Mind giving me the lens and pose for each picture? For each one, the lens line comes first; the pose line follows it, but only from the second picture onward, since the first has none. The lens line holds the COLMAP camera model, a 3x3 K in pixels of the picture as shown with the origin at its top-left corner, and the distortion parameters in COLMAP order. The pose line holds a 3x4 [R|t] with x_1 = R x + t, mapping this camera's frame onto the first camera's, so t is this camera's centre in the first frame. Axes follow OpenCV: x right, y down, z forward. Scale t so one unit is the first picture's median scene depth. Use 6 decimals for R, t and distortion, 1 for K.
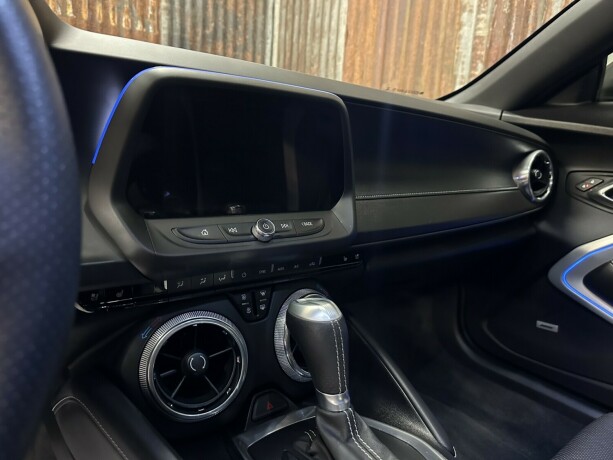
lens RADIAL K [[430.2, 0, 308.9], [0, 430.2, 237.3], [0, 0, 1]] dist [0.040520, -0.054371]
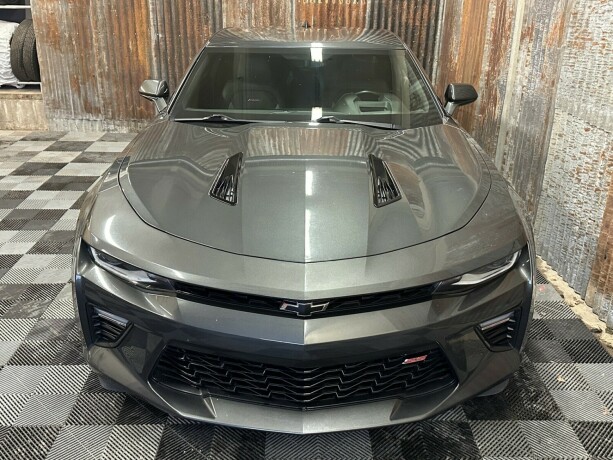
lens RADIAL K [[608.1, 0, 302.9], [0, 608.1, 229.4], [0, 0, 1]] dist [0.016860, 0.000000]
pose [[0.783043, 0.180334, -0.595250, 2.950753], [-0.104845, 0.981620, 0.159465, 0.141357], [0.613066, -0.062459, 0.787558, -3.105325]]
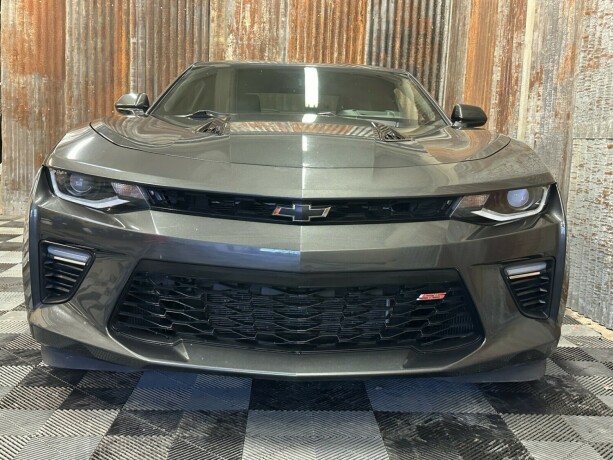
lens RADIAL K [[693.5, 0, 299.2], [0, 693.5, 232.3], [0, 0, 1]] dist [0.059930, 0.000000]
pose [[0.792027, 0.039542, -0.609204, 2.996018], [-0.125112, 0.987233, -0.098579, 0.980043], [0.597529, 0.154296, 0.786862, -3.069115]]
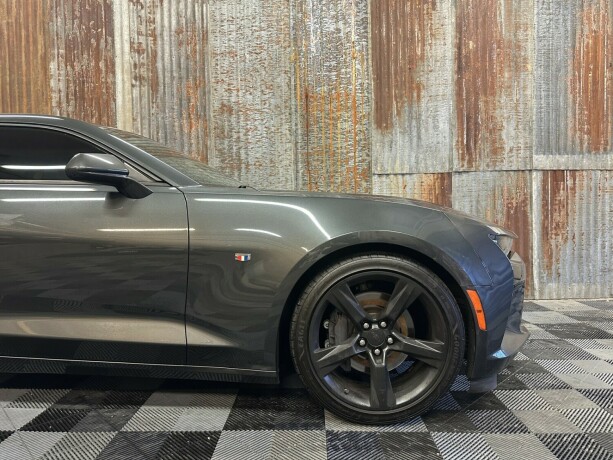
lens RADIAL K [[430.2, 0, 312.7], [0, 430.2, 233.2], [0, 0, 1]] dist [0.040520, -0.054371]
pose [[0.627481, -0.097727, 0.772474, -1.053490], [0.222856, 0.973130, -0.057913, 0.557879], [-0.746058, 0.208490, 0.632400, -2.389575]]
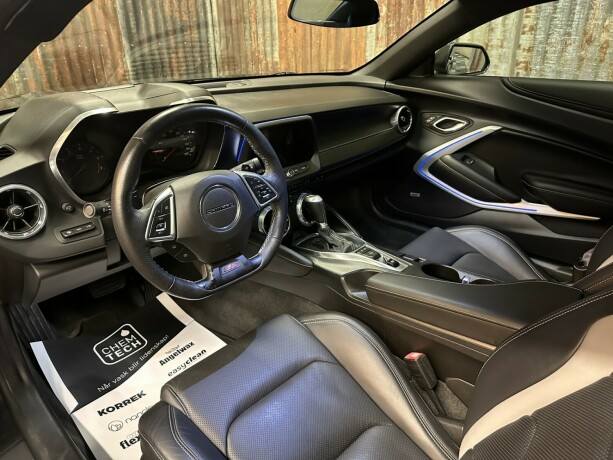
lens RADIAL K [[430.2, 0, 304.4], [0, 430.2, 227.3], [0, 0, 1]] dist [0.040520, -0.054371]
pose [[0.984541, -0.141922, 0.102655, -0.155071], [0.117851, 0.970314, 0.211194, -0.113955], [-0.129580, -0.195831, 0.972039, -0.795399]]
